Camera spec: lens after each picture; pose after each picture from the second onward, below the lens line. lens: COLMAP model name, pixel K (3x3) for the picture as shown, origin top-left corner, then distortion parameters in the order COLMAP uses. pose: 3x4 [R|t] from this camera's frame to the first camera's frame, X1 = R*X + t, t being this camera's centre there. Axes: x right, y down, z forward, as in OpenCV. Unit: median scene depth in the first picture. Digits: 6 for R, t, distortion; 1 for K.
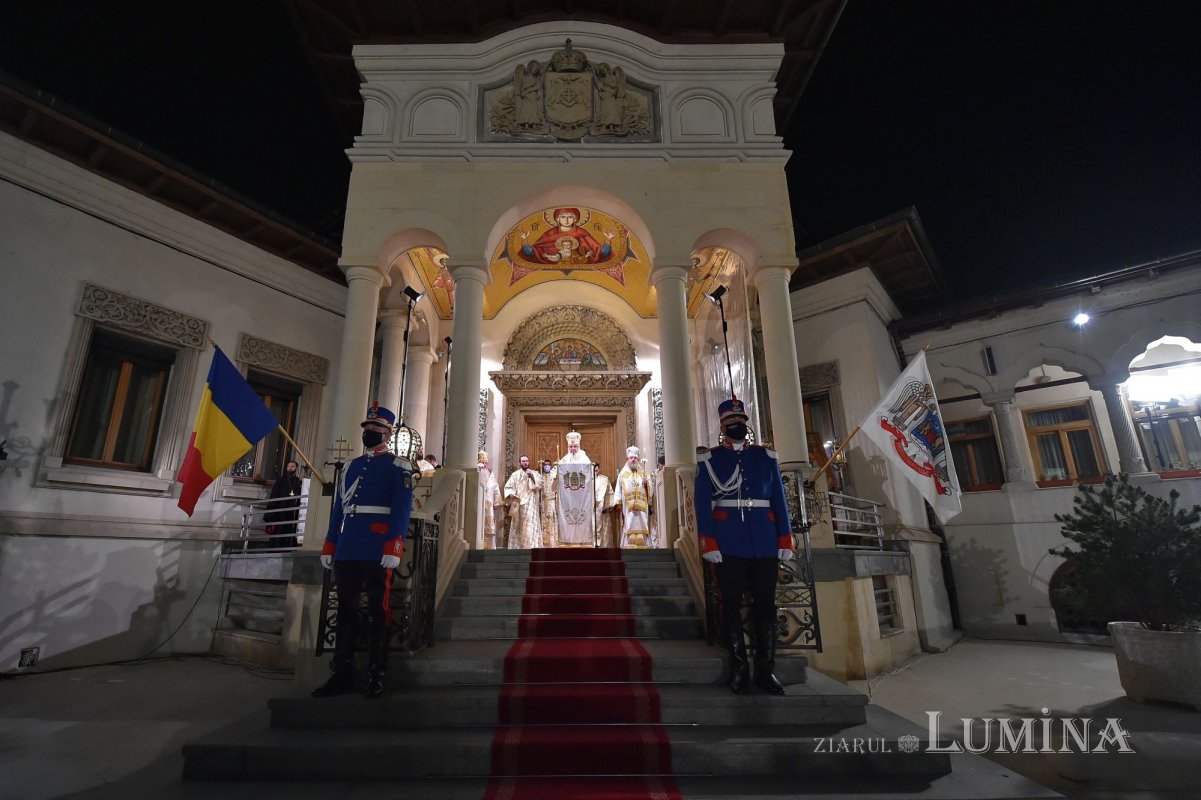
lens RADIAL K [[532.5, 0, 572.1], [0, 532.5, 402.2], [0, 0, 1]] dist [-0.002705, -0.000306]
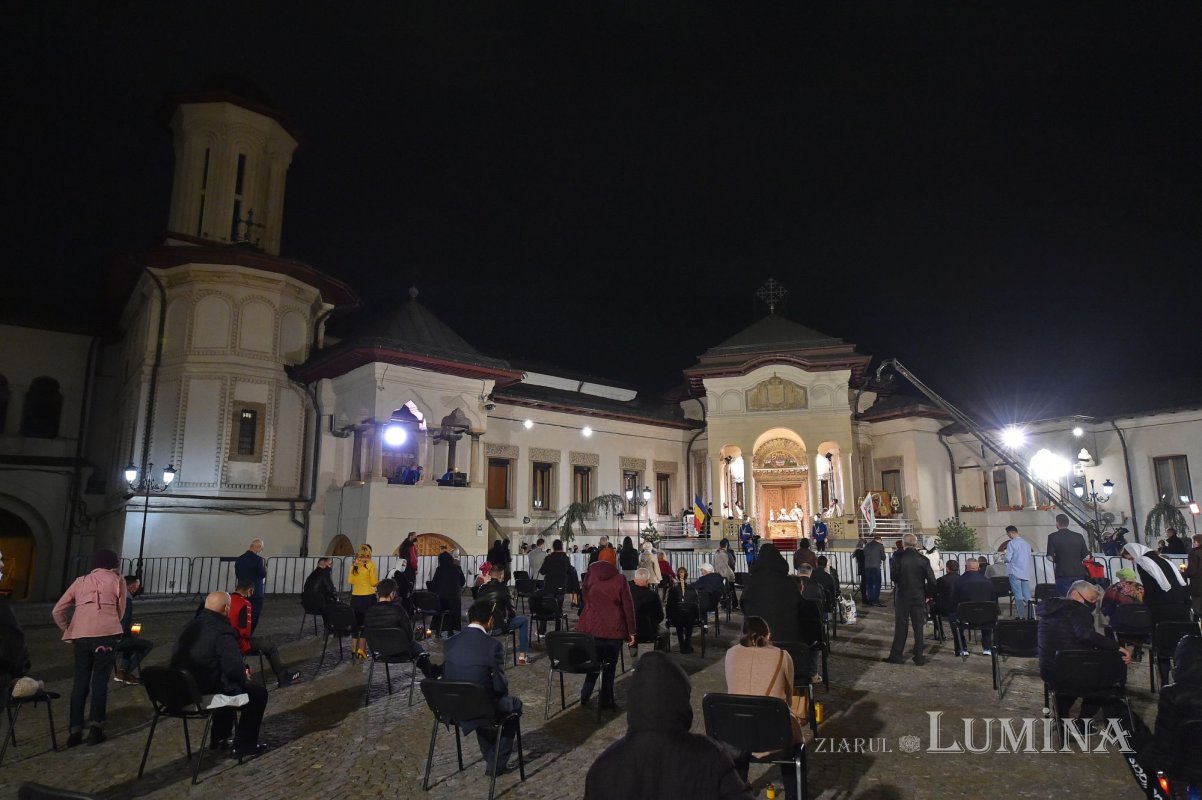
lens RADIAL K [[731.3, 0, 601.0], [0, 731.3, 400.0], [0, 0, 1]] dist [0.002905, 0.000335]
pose [[0.966420, -0.049483, -0.252160, 0.085827], [0.072531, 0.993912, 0.082940, -0.976747], [0.246521, -0.098444, 0.964125, -3.348242]]
